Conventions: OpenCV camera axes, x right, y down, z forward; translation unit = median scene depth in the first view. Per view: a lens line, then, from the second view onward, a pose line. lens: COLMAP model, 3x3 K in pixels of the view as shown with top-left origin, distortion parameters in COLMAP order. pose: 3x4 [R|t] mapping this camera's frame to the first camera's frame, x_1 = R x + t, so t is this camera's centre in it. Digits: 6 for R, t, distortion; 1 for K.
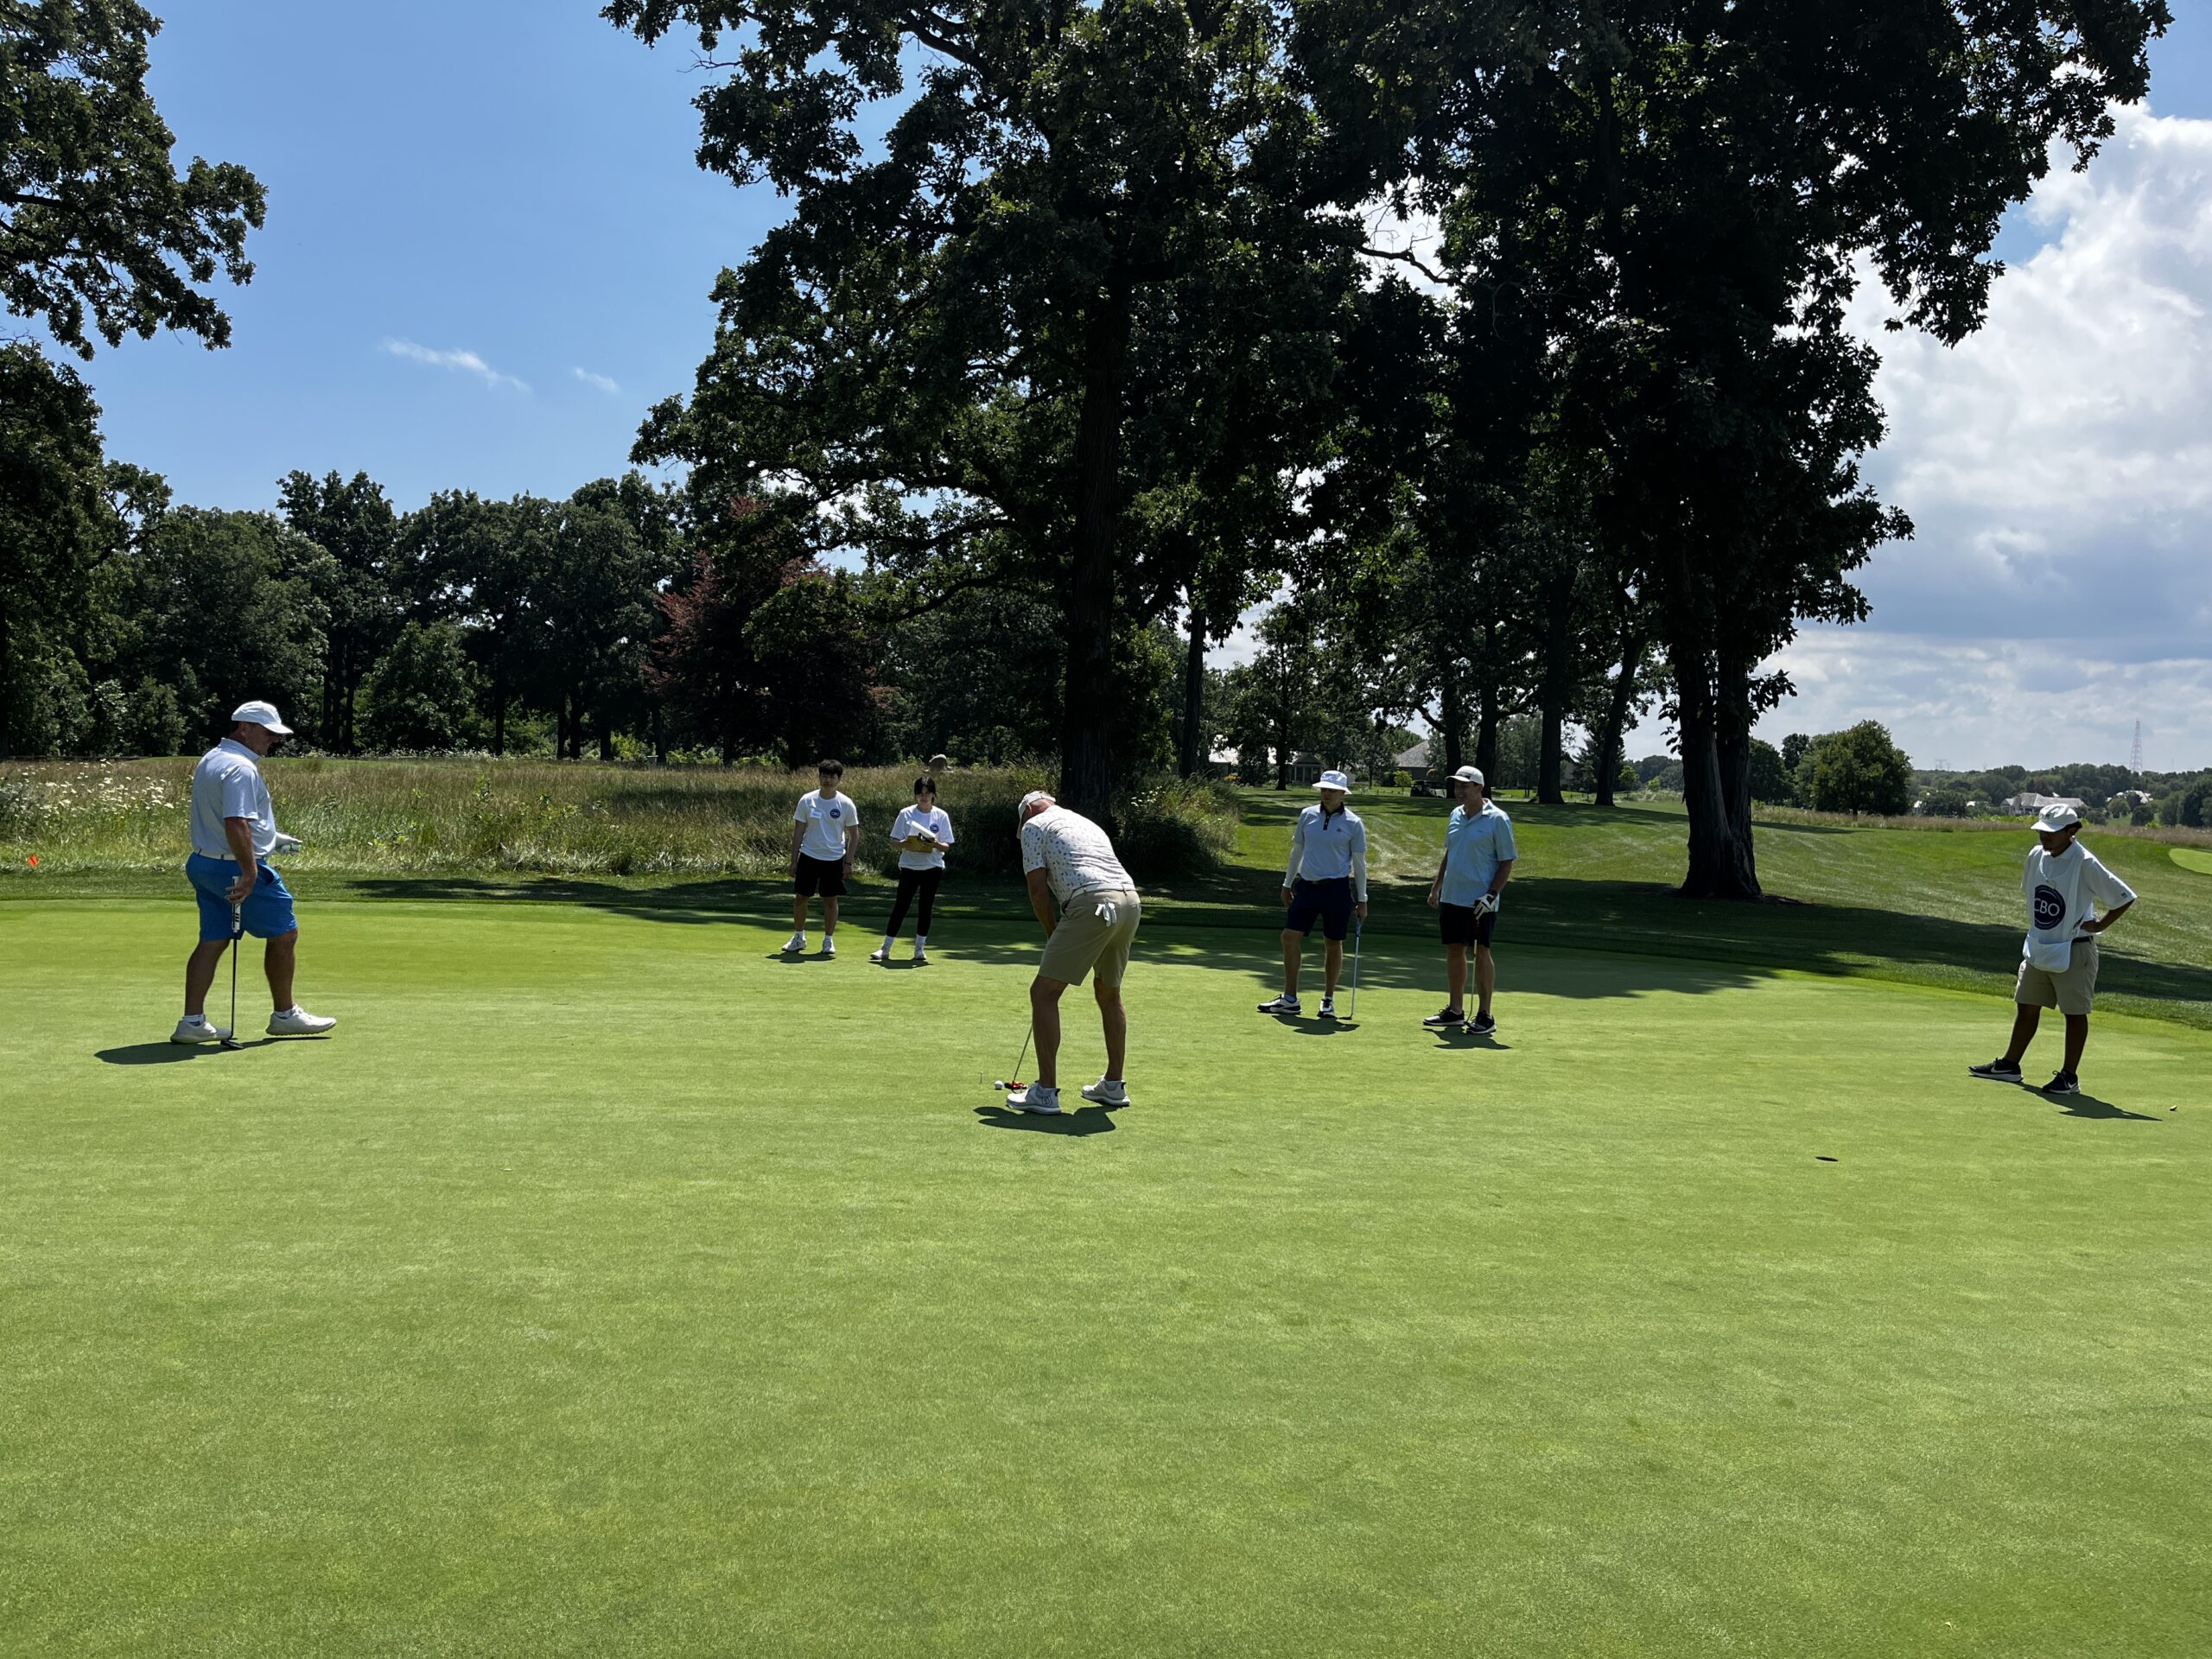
lens RADIAL K [[1645.8, 0, 1085.5], [0, 1645.8, 840.2], [0, 0, 1]] dist [0.015328, -0.032763]
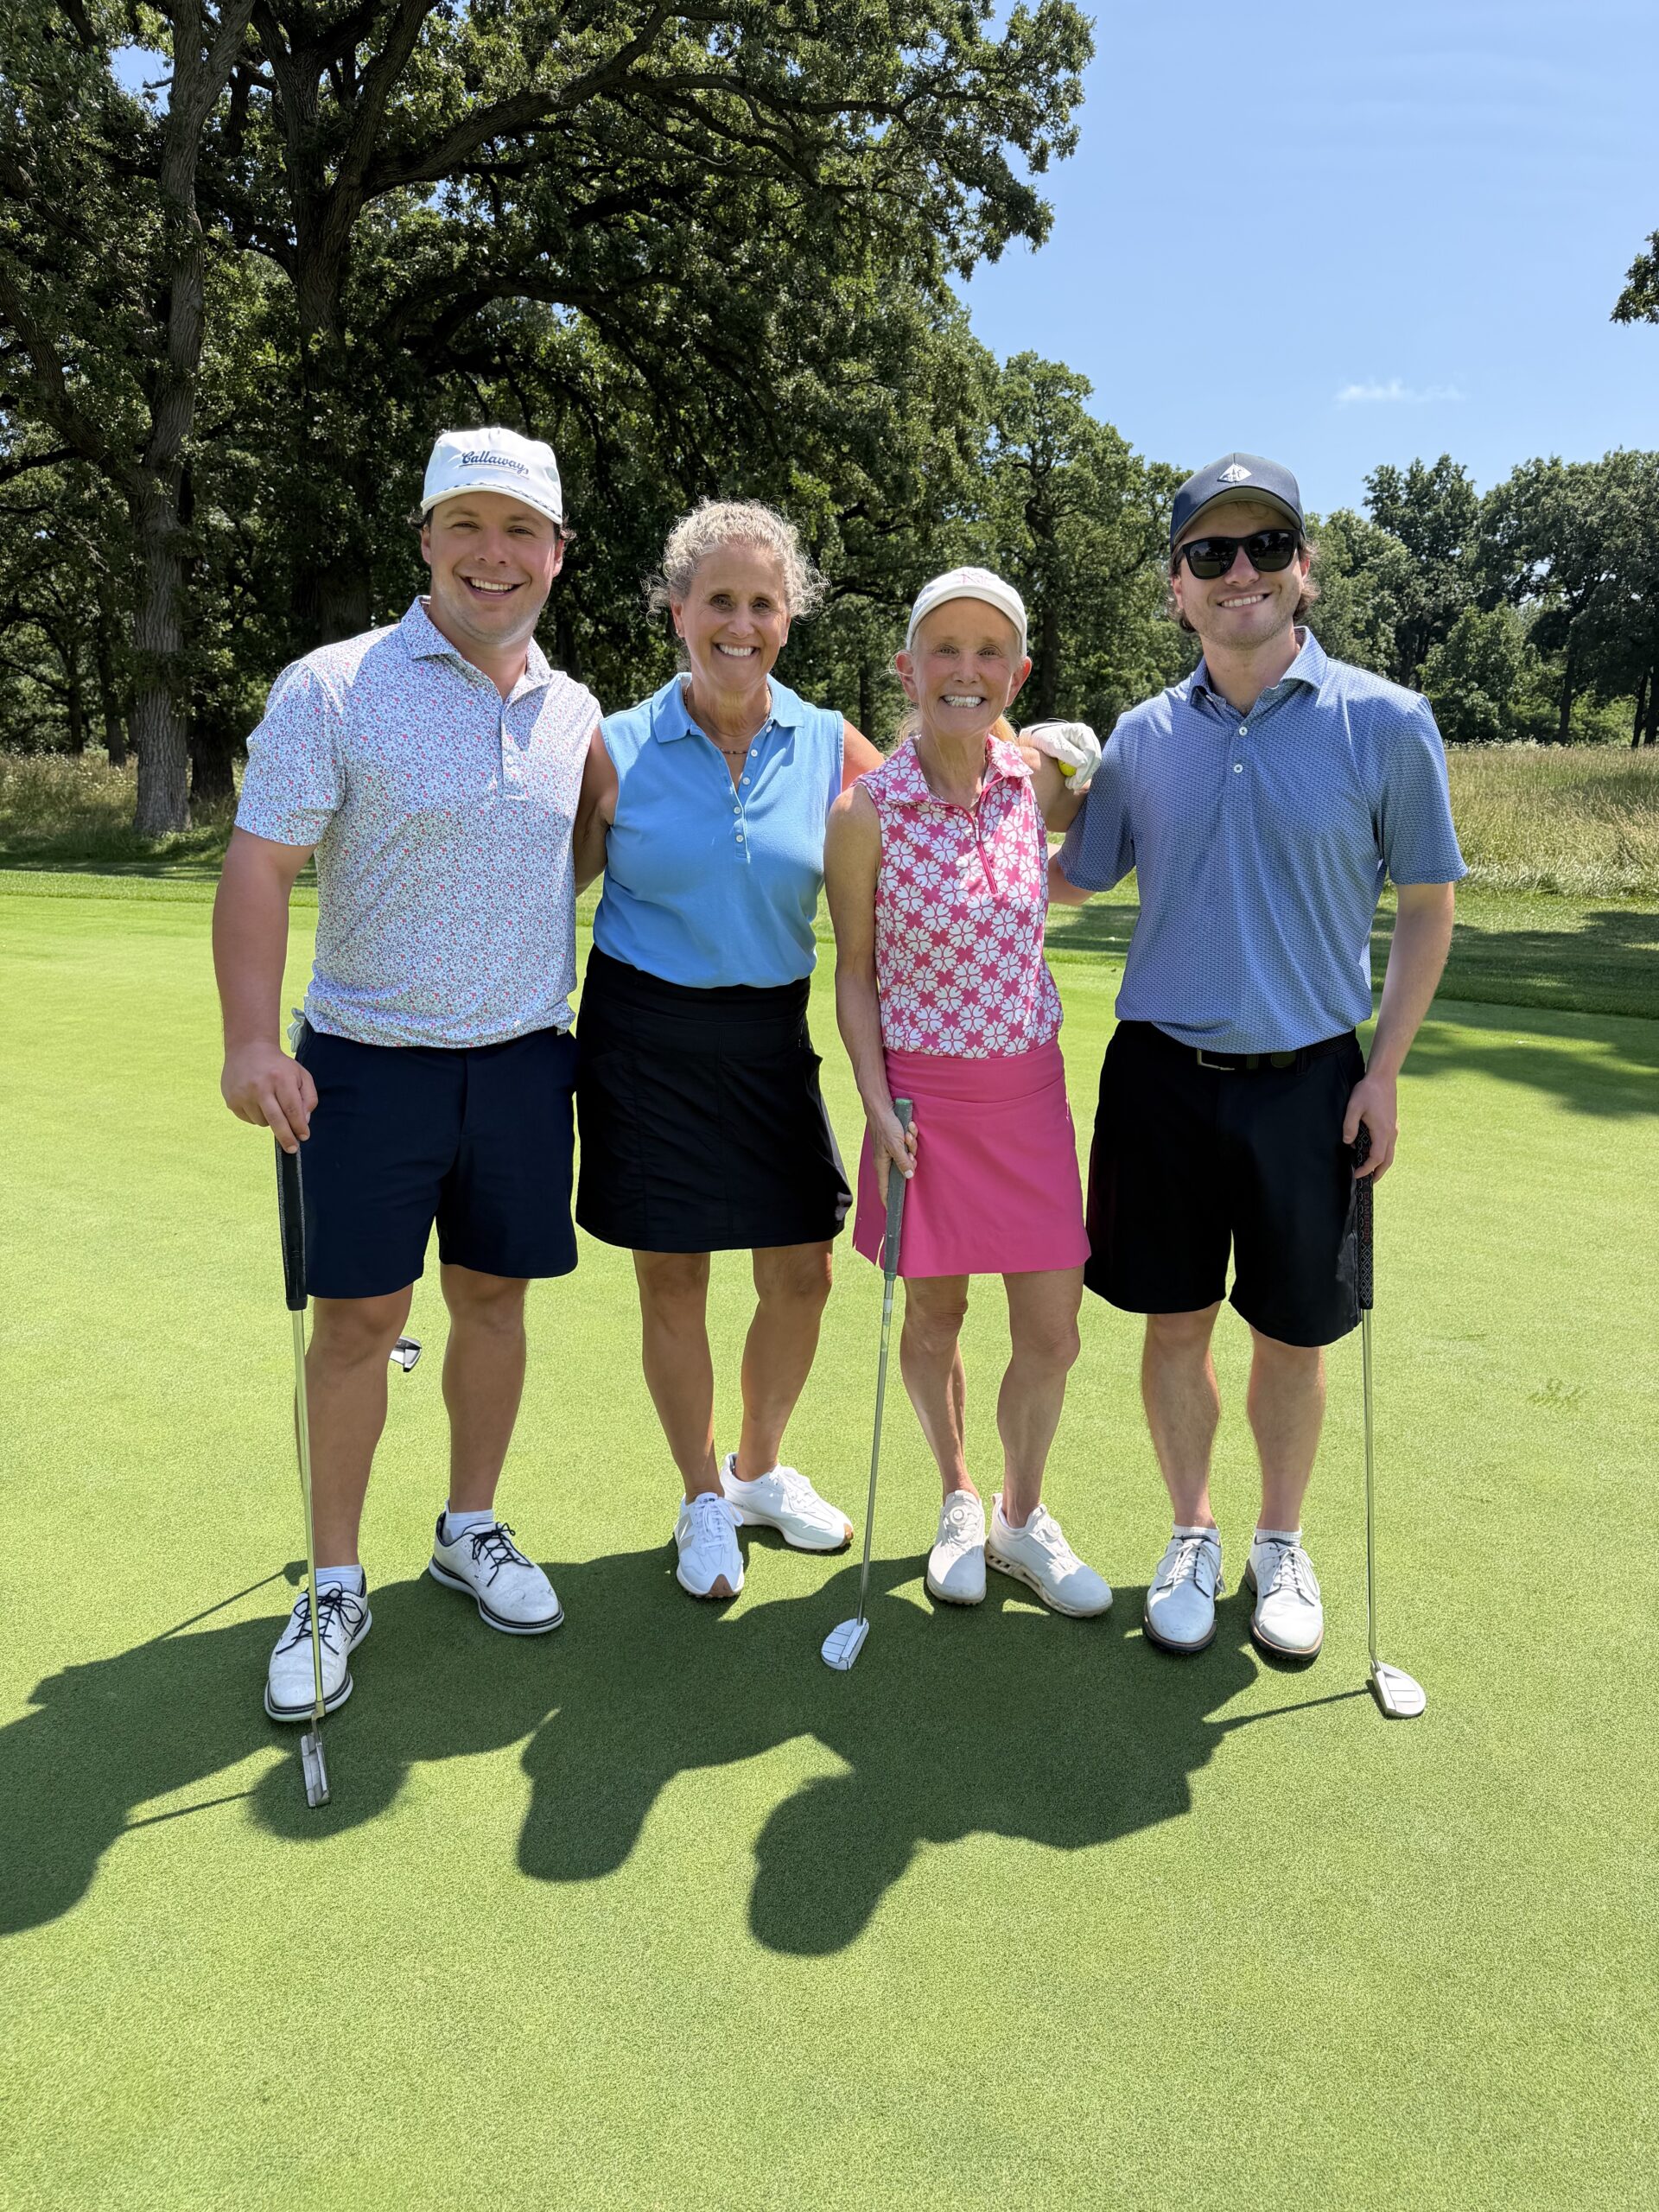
lens RADIAL K [[1534.8, 0, 821.7], [0, 1534.8, 1111.5], [0, 0, 1]] dist [0.010493, -0.014980]
pose [[0.692720, 0.136641, -0.708144, 0.018890], [-0.010342, 0.983669, 0.179688, 0.002281], [0.721132, -0.117150, 0.682821, 0.221087]]
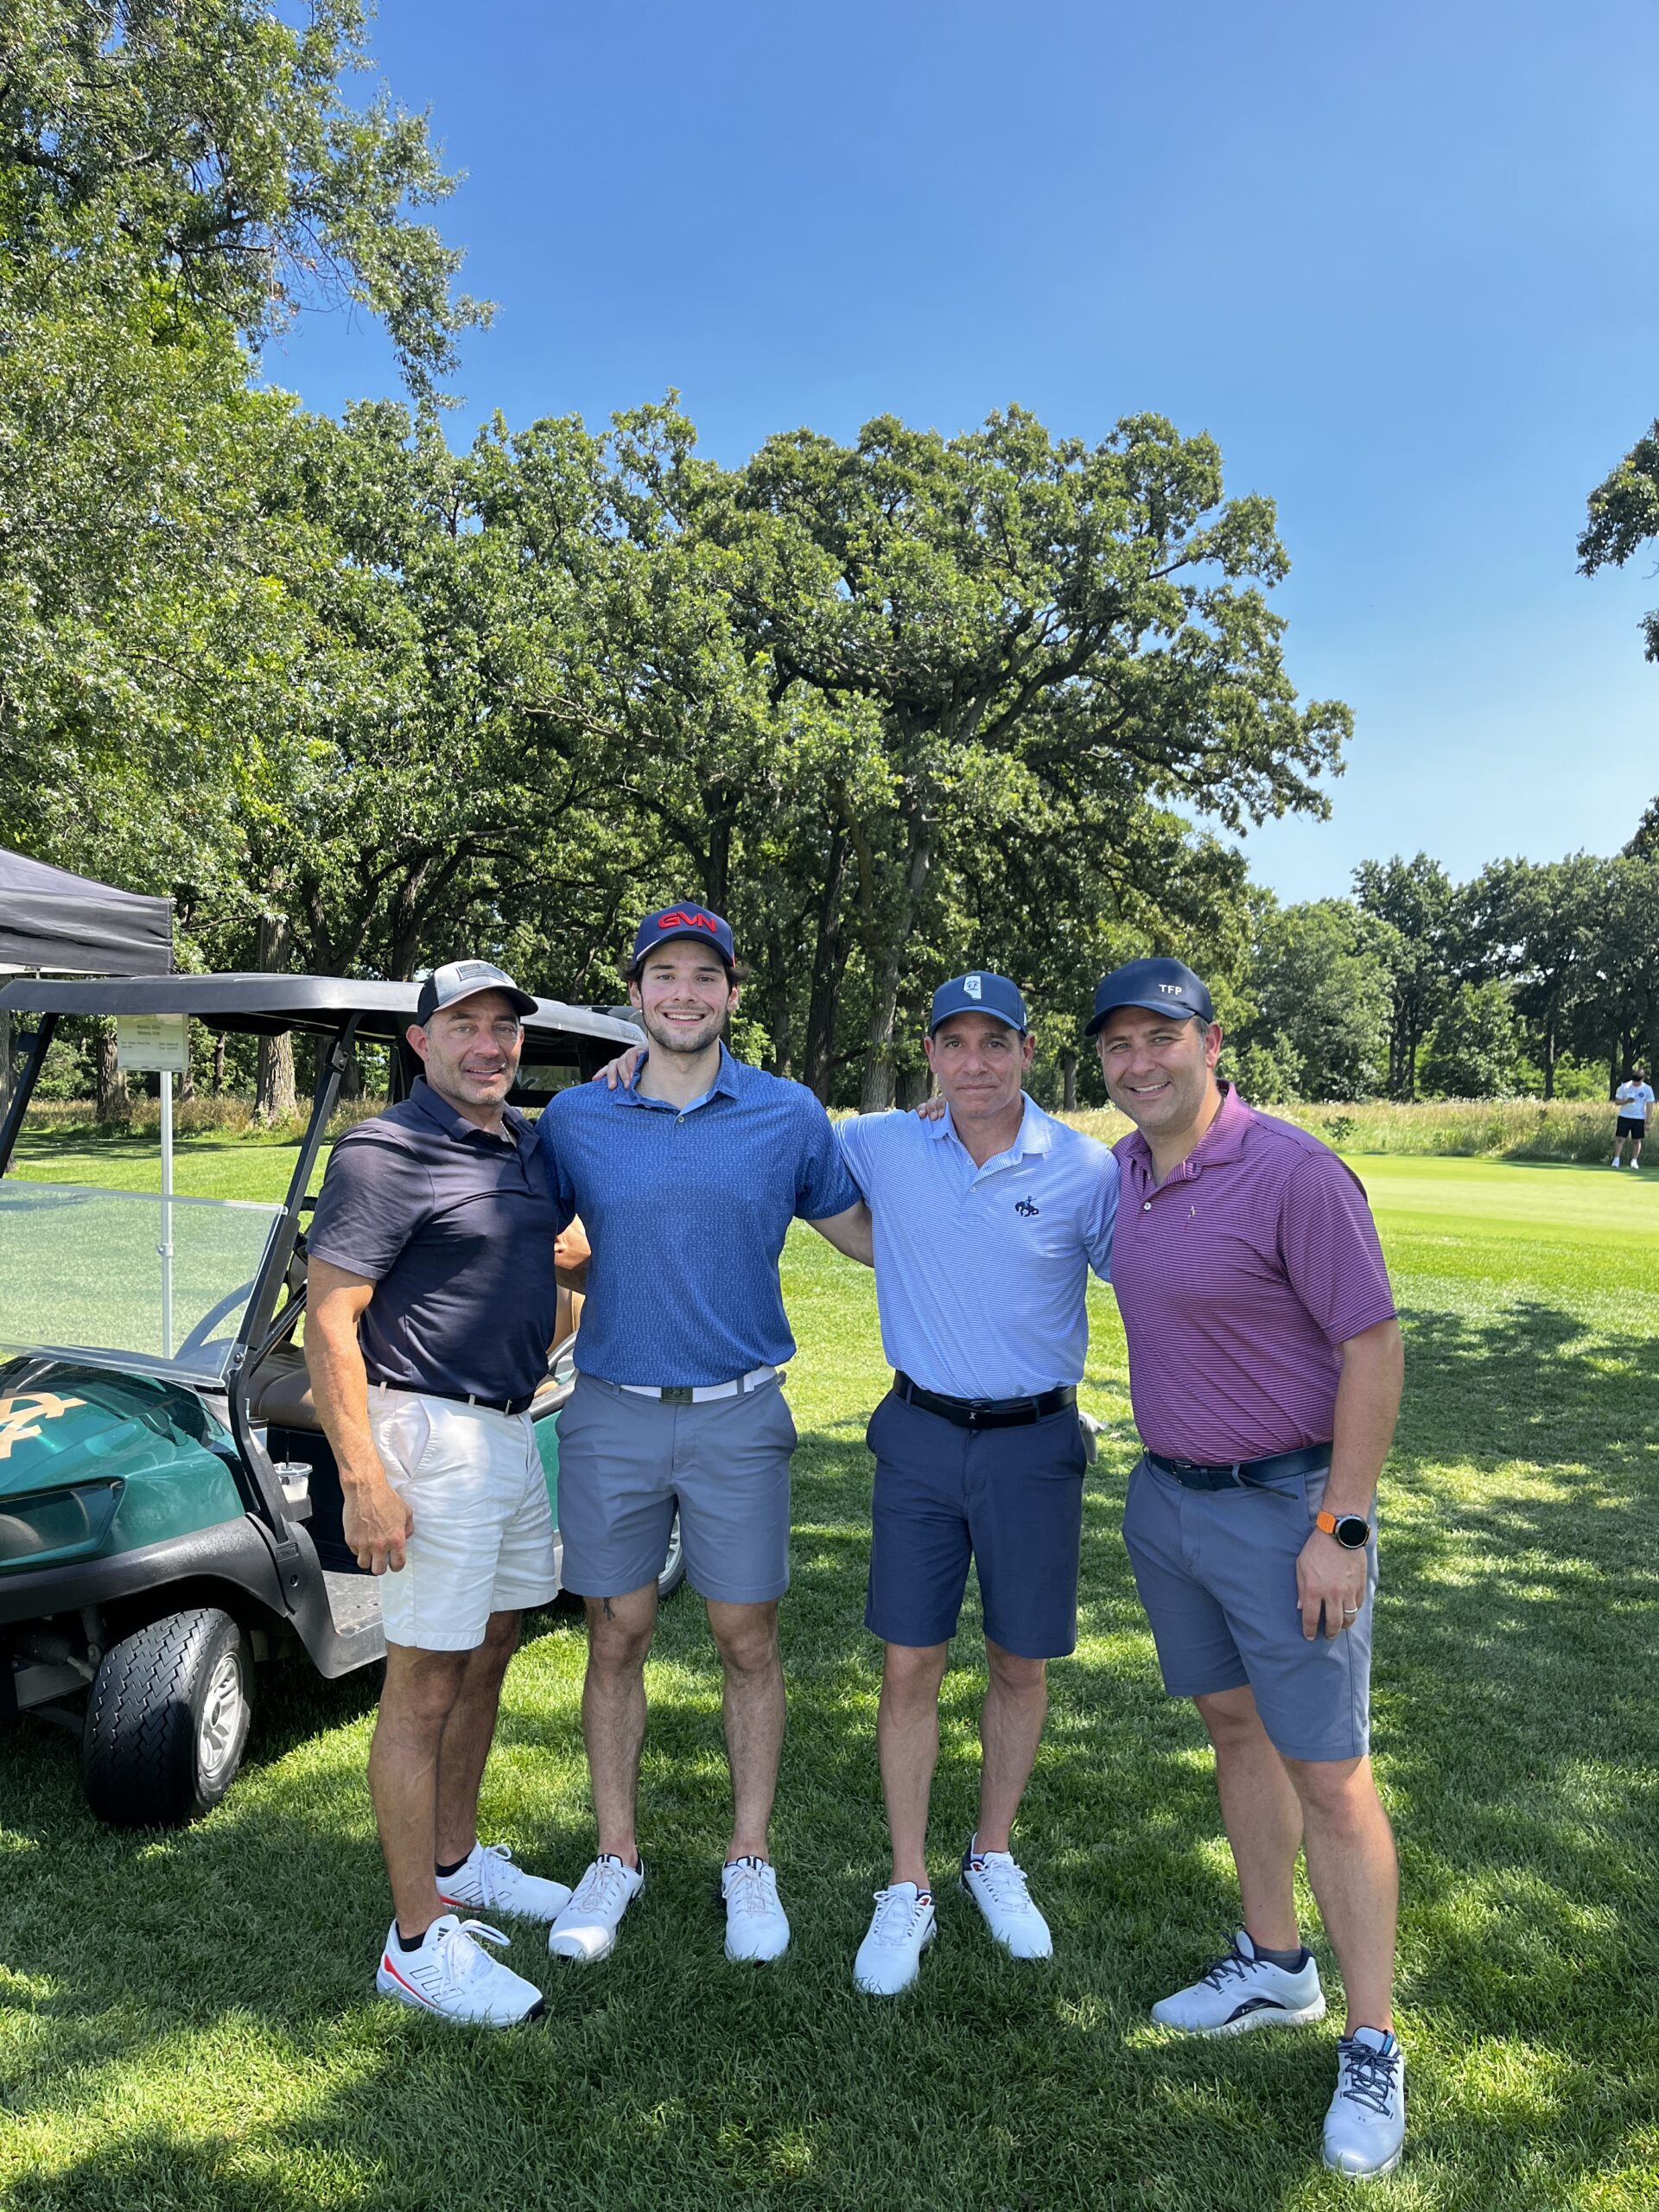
lens RADIAL K [[1645.8, 0, 838.3], [0, 1645.8, 1093.0], [0, 0, 1]] dist [0.015328, -0.032763]
pose [[0.728371, -0.026245, -0.684680, 0.120782], [-0.016073, 0.998337, -0.055367, 0.026873], [0.684994, 0.051332, 0.726738, -0.267037]]
